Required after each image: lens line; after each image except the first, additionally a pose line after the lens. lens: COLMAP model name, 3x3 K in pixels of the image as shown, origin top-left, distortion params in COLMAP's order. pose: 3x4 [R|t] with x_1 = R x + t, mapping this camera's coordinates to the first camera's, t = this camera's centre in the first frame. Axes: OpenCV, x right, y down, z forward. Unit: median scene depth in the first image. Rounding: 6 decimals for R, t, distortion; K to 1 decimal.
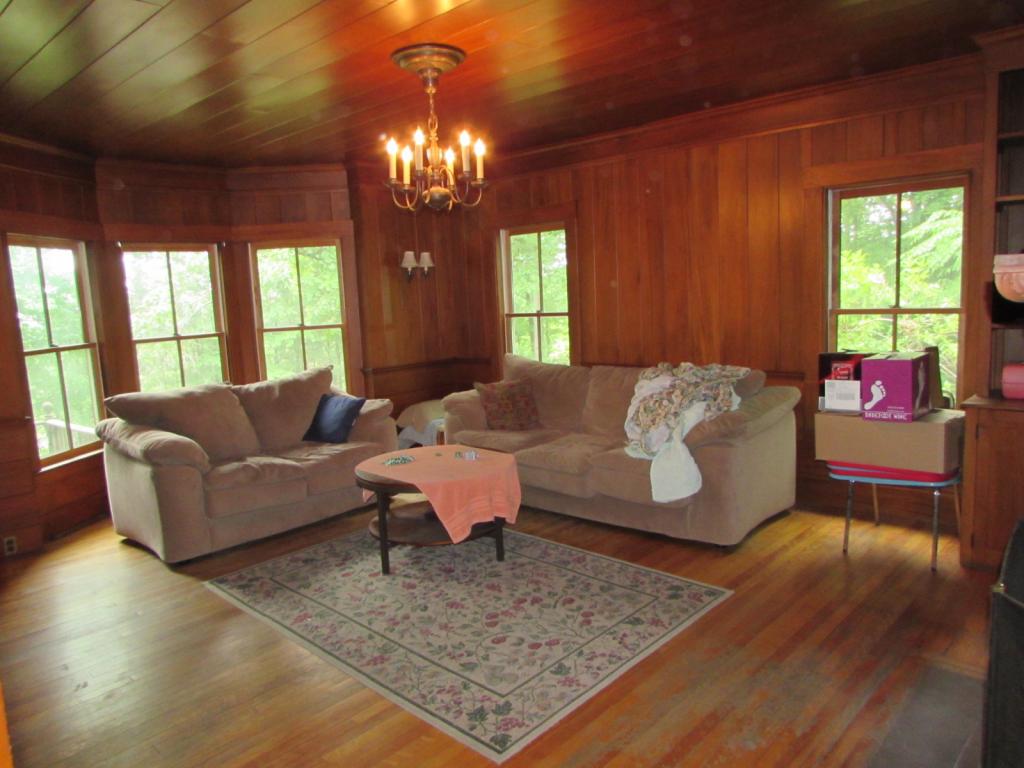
lens RADIAL K [[721.4, 0, 517.6], [0, 721.4, 381.3], [0, 0, 1]] dist [-0.028505, 0.007429]
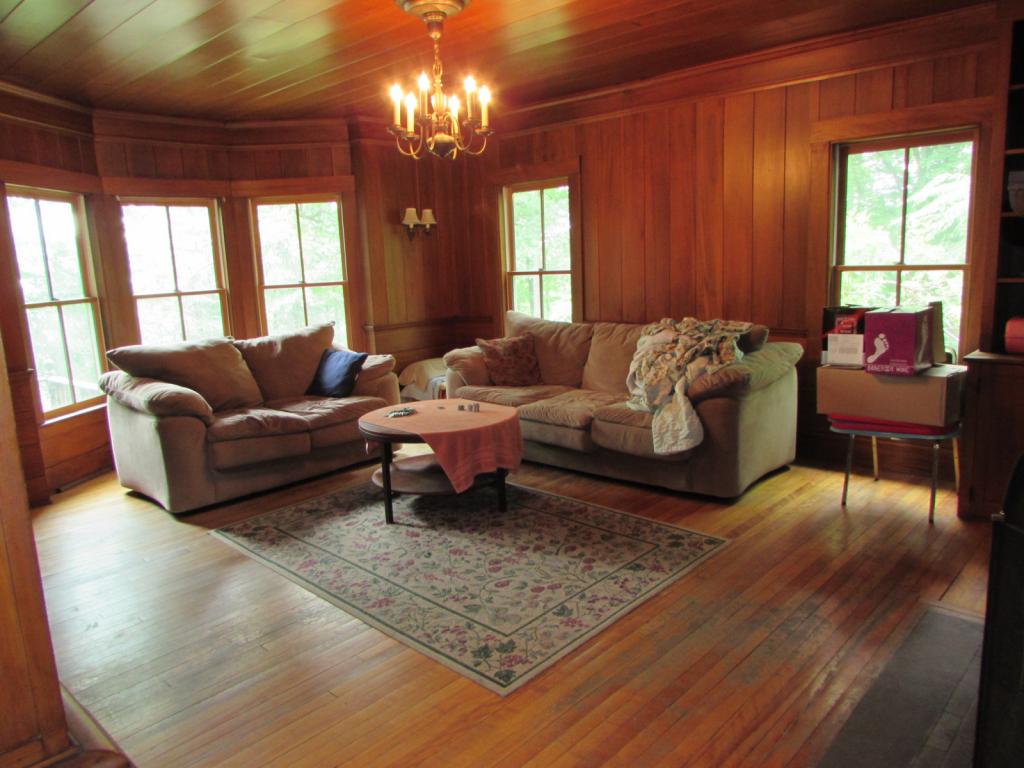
lens RADIAL K [[721.4, 0, 517.6], [0, 721.4, 381.3], [0, 0, 1]] dist [-0.028505, 0.007429]
pose [[0.999977, 0.006638, 0.001299, -0.005960], [-0.006690, 0.998949, 0.045347, 0.022282], [-0.000996, -0.045355, 0.998970, -0.002225]]
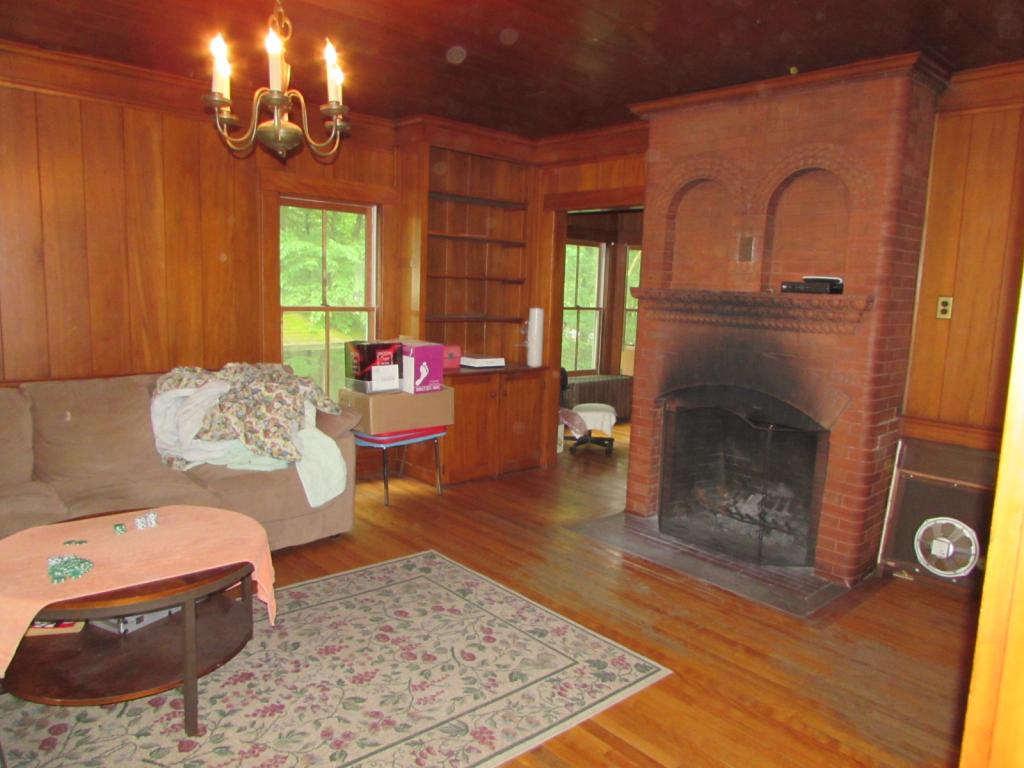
lens RADIAL K [[721.4, 0, 517.6], [0, 721.4, 381.3], [0, 0, 1]] dist [-0.028505, 0.007429]
pose [[0.090884, -0.085671, 0.992170, -0.744784], [0.084849, 0.993336, 0.077999, -0.051225], [-0.992240, 0.077096, 0.097548, 0.664580]]
